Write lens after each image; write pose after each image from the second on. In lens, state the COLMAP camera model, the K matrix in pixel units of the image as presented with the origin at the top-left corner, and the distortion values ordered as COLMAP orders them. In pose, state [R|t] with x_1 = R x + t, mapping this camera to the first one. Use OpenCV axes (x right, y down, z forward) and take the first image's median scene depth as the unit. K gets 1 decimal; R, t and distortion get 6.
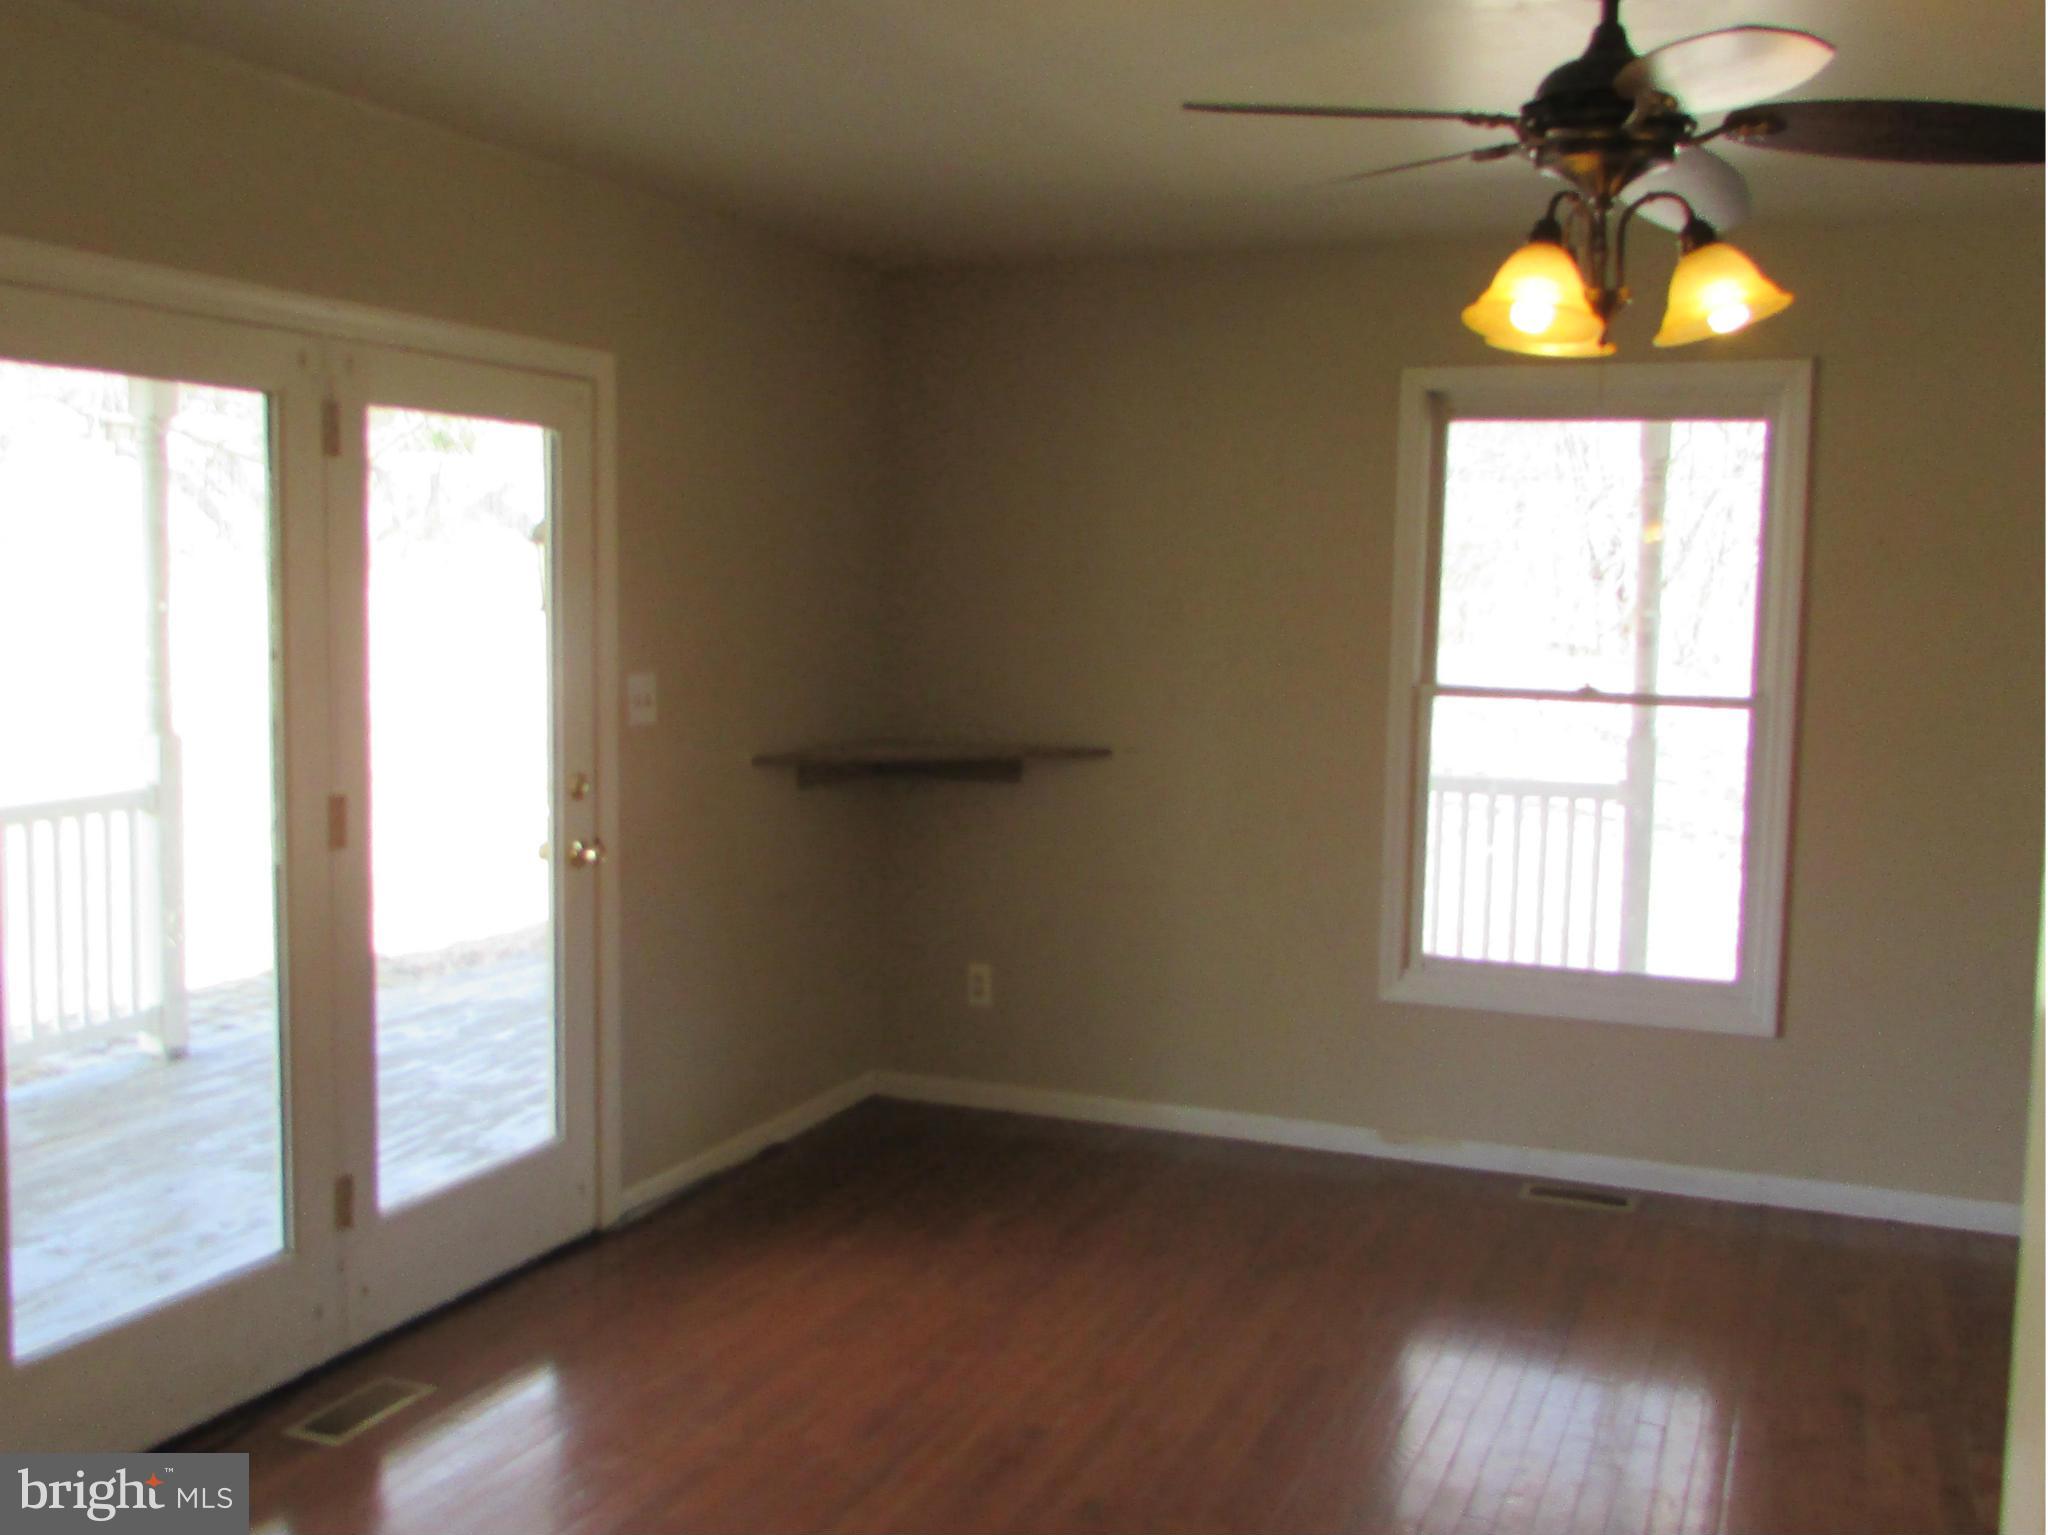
lens RADIAL K [[2048.1, 0, 1023.9], [0, 2048.1, 769.2], [0, 0, 1]] dist [0.026695, 0.000000]
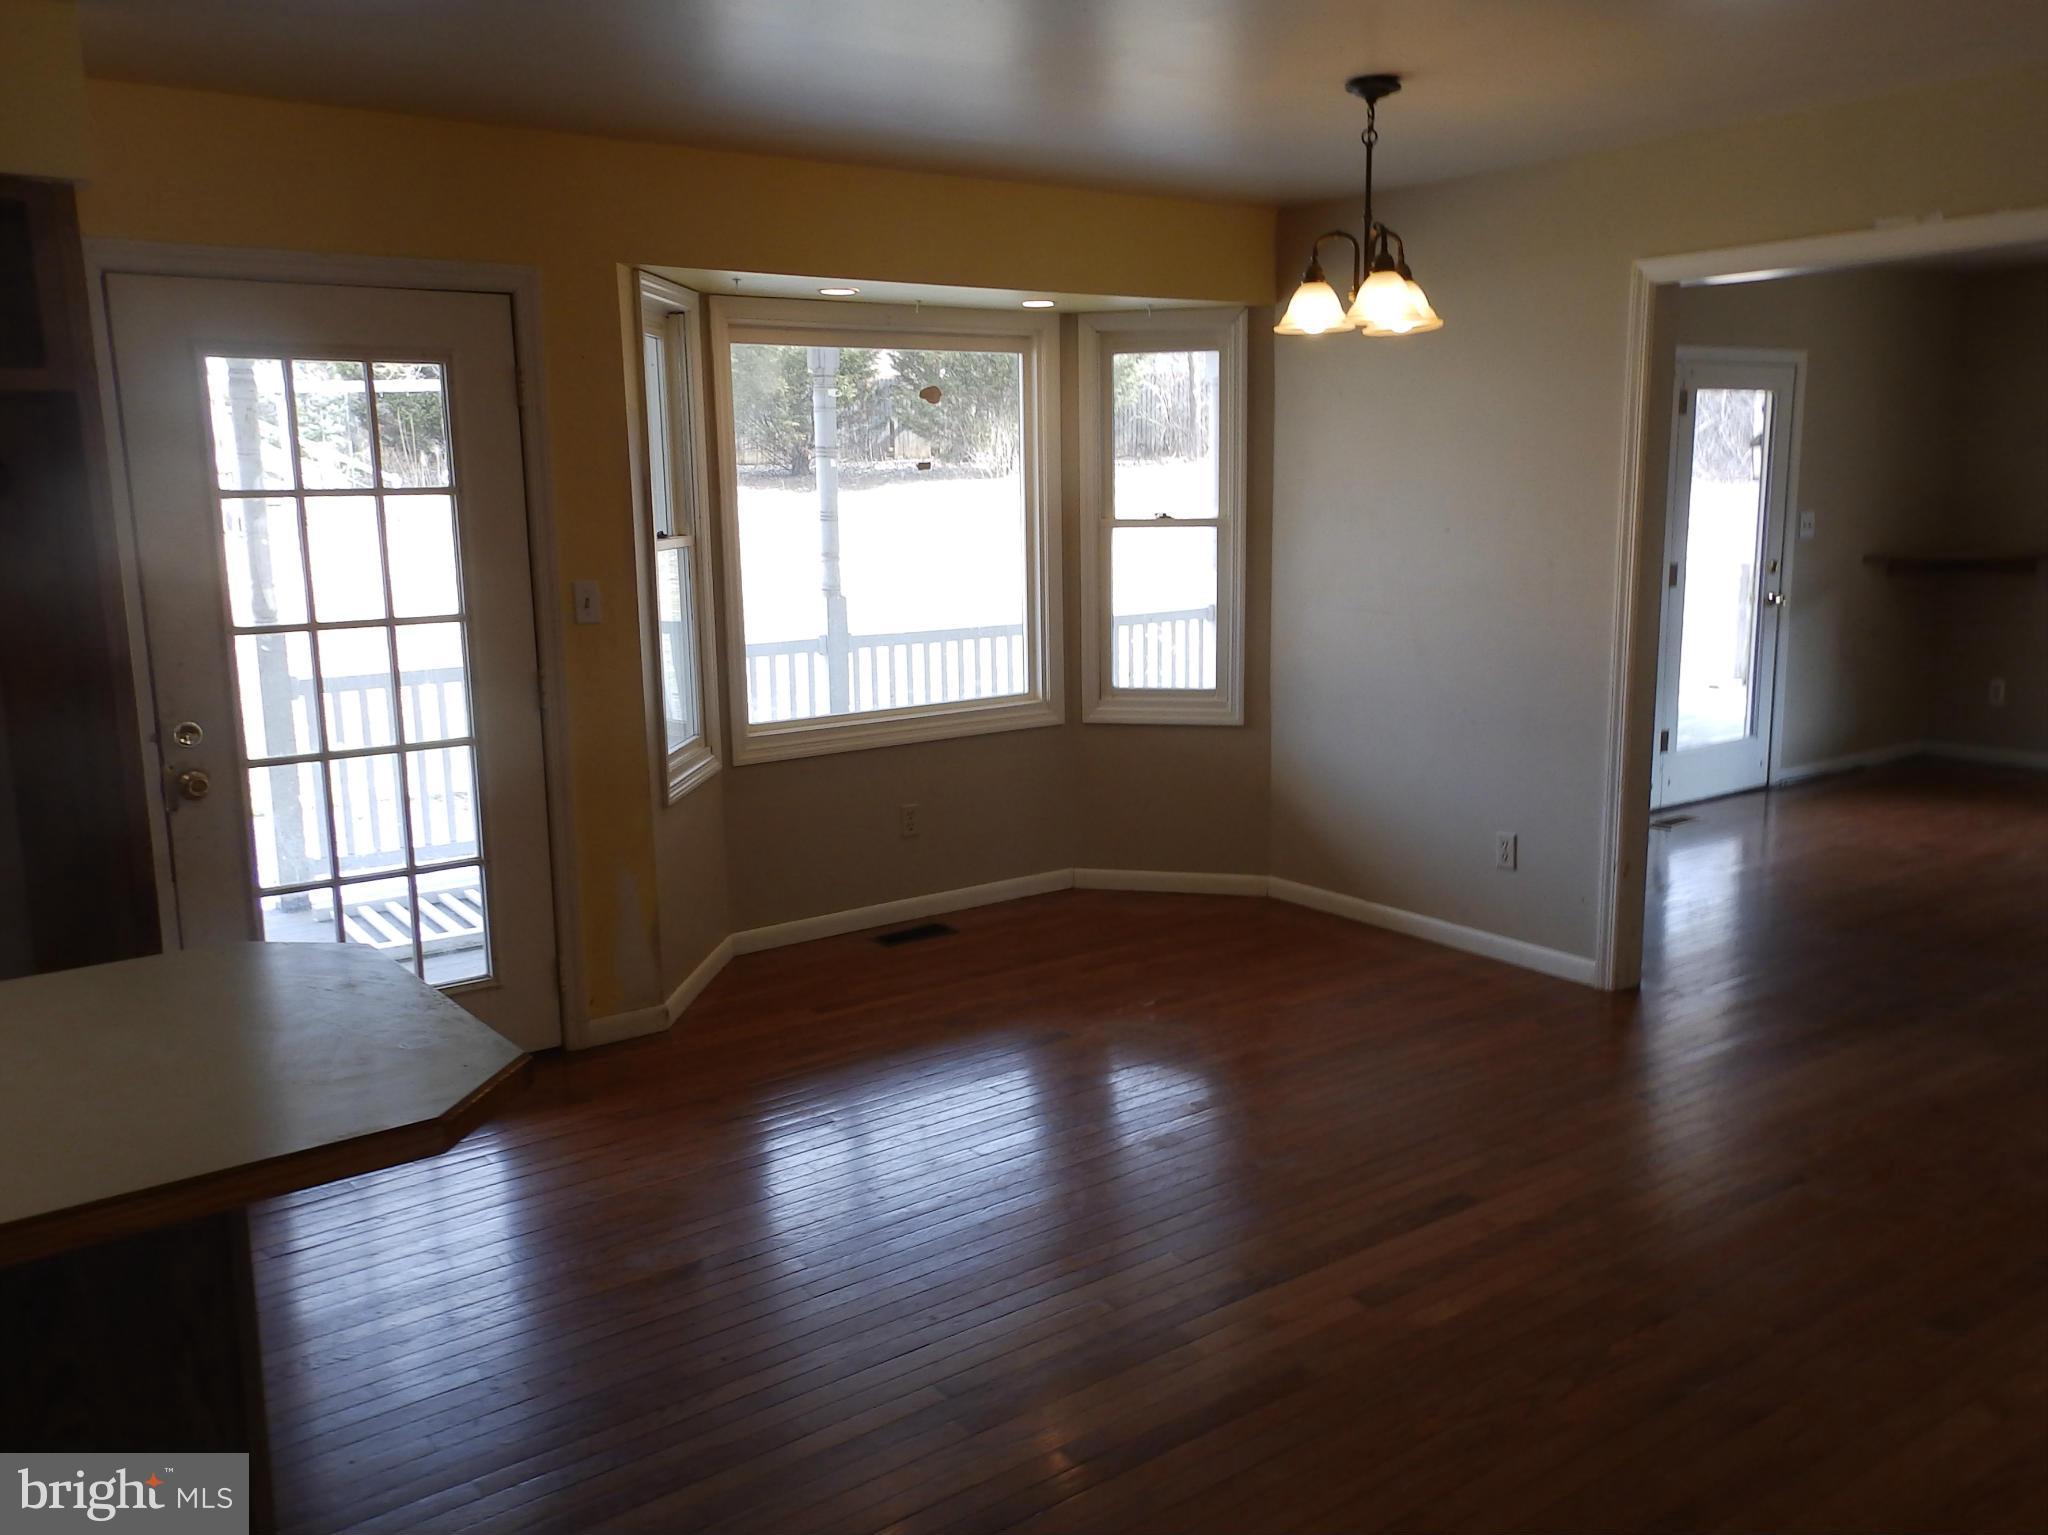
lens RADIAL K [[1647.6, 0, 1021.8], [0, 1647.6, 763.4], [0, 0, 1]] dist [0.056611, 0.002228]
pose [[0.850381, 0.063287, -0.522347, 0.028324], [-0.022307, 0.996184, 0.084380, 0.079108], [0.525694, -0.060103, 0.848548, -0.817738]]
